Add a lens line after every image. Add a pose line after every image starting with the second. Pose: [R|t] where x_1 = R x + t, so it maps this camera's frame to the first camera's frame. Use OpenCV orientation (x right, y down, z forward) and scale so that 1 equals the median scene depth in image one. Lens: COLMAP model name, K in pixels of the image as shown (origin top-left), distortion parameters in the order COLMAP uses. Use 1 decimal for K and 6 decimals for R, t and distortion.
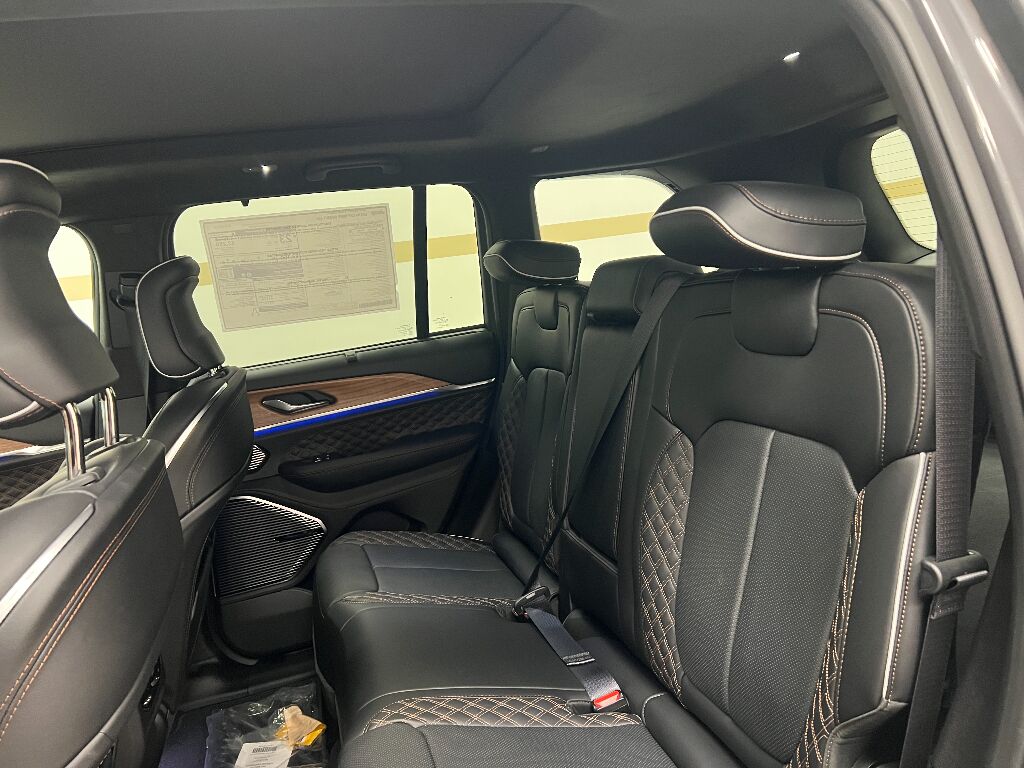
lens RADIAL K [[763.5, 0, 513.7], [0, 763.5, 387.8], [0, 0, 1]] dist [0.061491, -0.062679]
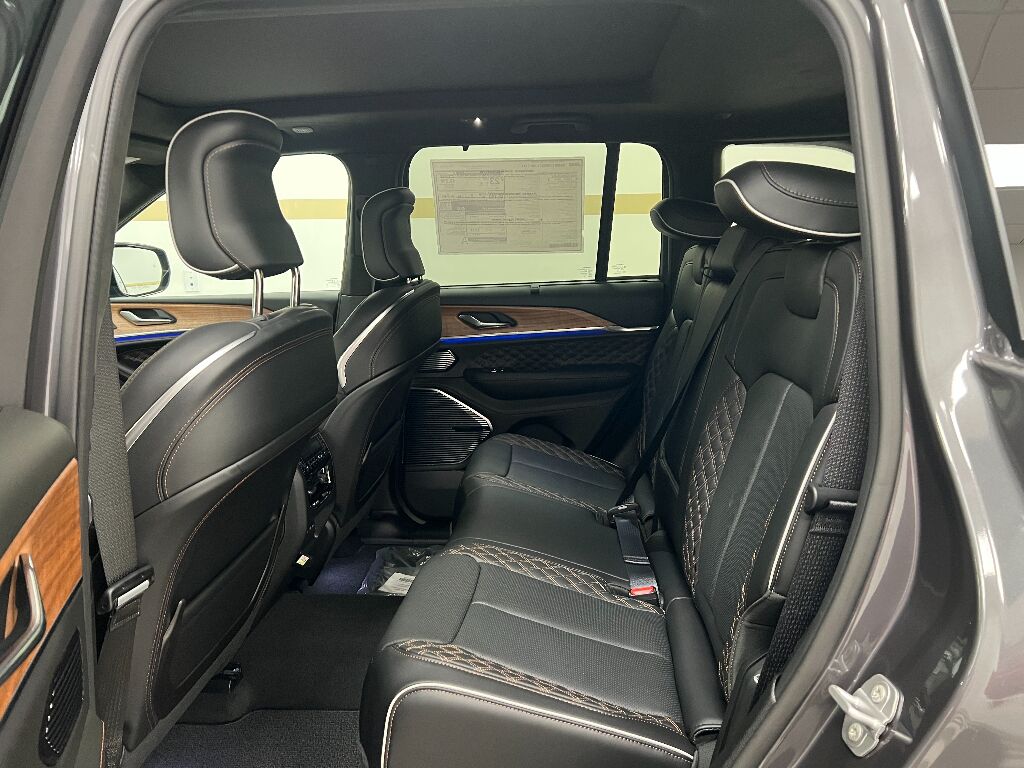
lens RADIAL K [[763.5, 0, 513.7], [0, 763.5, 387.8], [0, 0, 1]] dist [0.061491, -0.062679]
pose [[0.928915, 0.175563, -0.326028, 0.170035], [-0.156596, 0.984105, 0.083758, 0.016396], [0.335551, -0.026749, 0.941642, -0.112921]]
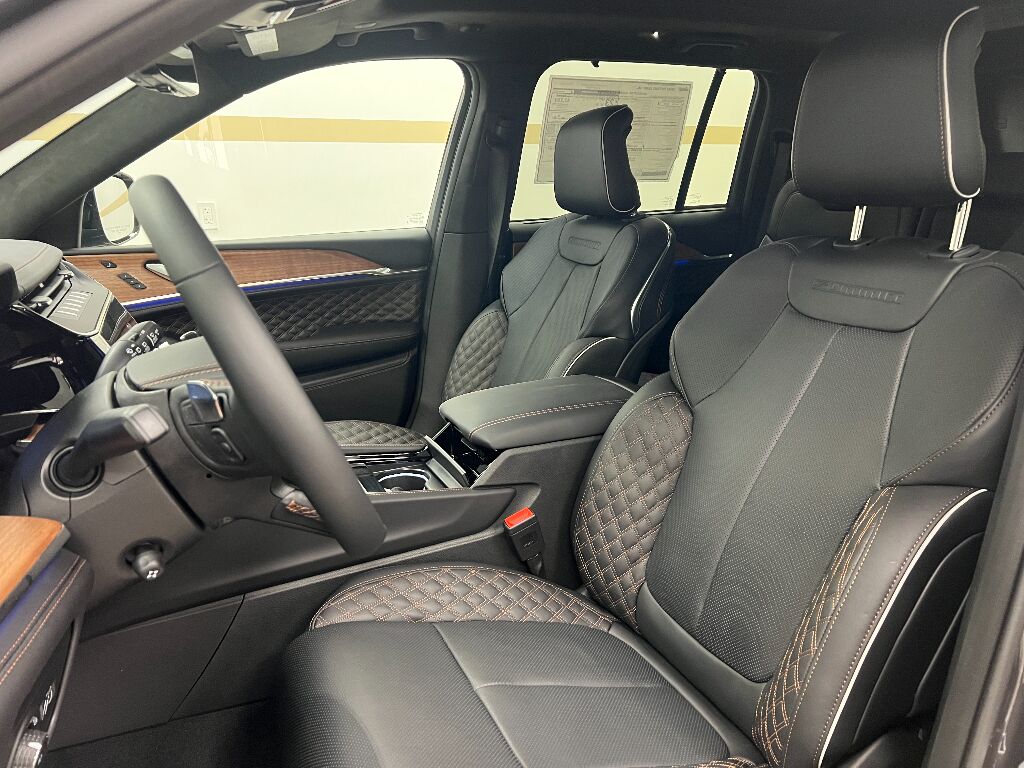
lens RADIAL K [[763.5, 0, 513.7], [0, 763.5, 387.8], [0, 0, 1]] dist [0.061491, -0.062679]
pose [[0.979538, 0.073190, 0.187478, -0.596547], [-0.094723, 0.989563, 0.108592, 0.101660], [-0.177573, -0.124128, 0.976248, -0.101930]]
